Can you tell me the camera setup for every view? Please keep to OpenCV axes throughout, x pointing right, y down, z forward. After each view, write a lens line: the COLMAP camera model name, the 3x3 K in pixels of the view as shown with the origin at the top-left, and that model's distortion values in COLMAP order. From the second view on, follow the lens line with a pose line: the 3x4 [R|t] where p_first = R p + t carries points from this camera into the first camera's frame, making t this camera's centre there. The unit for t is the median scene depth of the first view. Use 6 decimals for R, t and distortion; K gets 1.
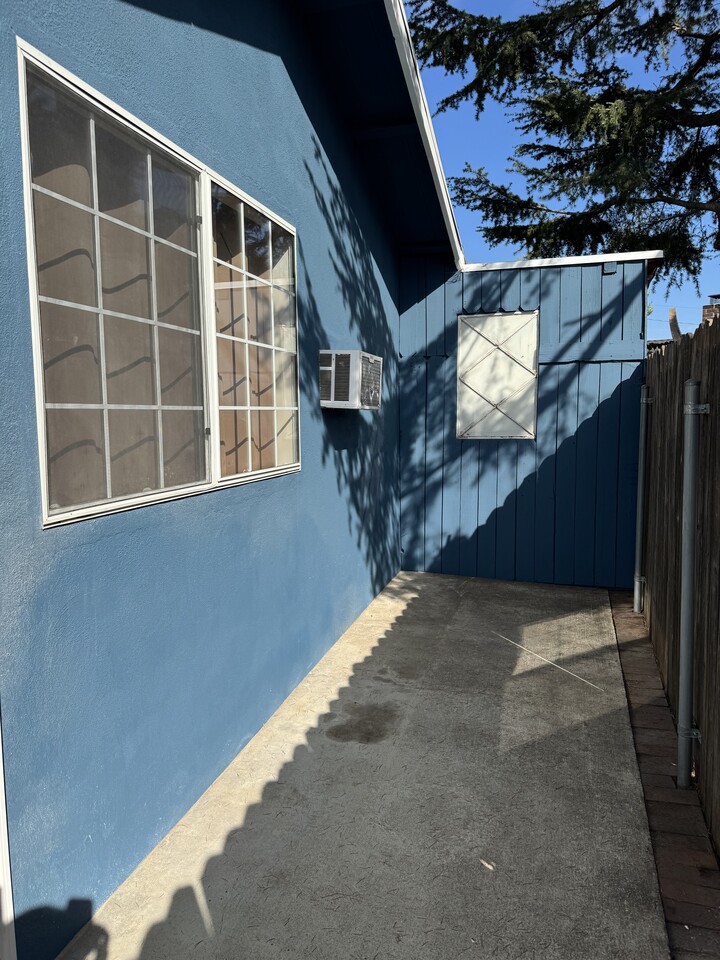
lens RADIAL K [[666.4, 0, 358.3], [0, 666.4, 481.4], [0, 0, 1]] dist [0.020599, -0.010821]
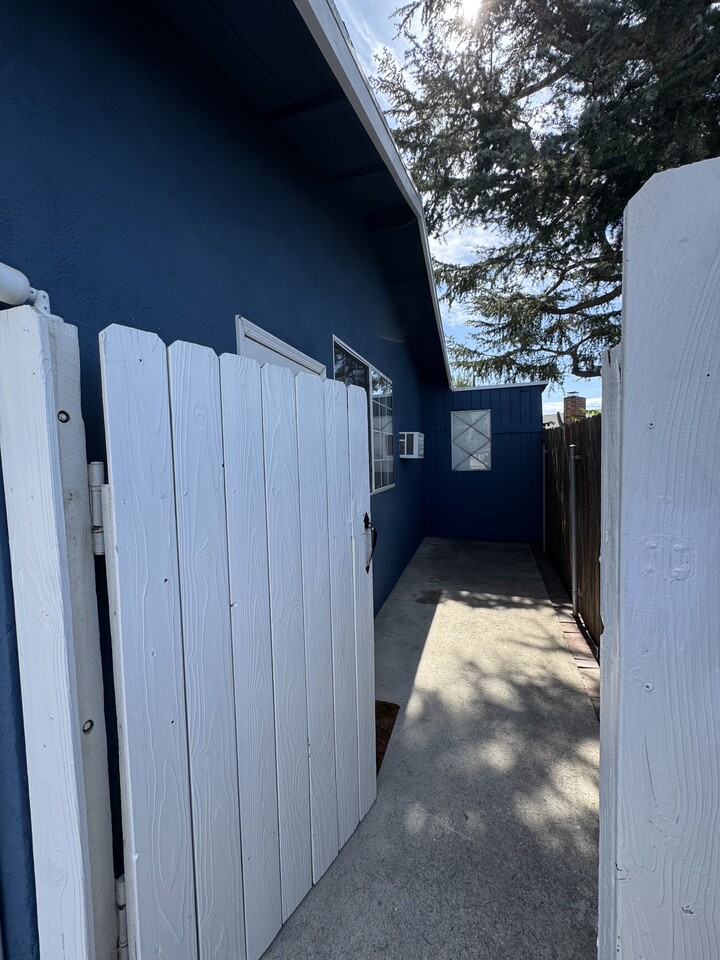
lens RADIAL K [[386.0, 0, 362.0], [0, 386.0, 476.4], [0, 0, 1]] dist [0.012848, 0.000067]
pose [[0.999778, -0.019267, -0.008541, -0.082364], [0.018778, 0.998359, -0.054103, 0.007928], [0.009569, 0.053931, 0.998499, -0.132518]]
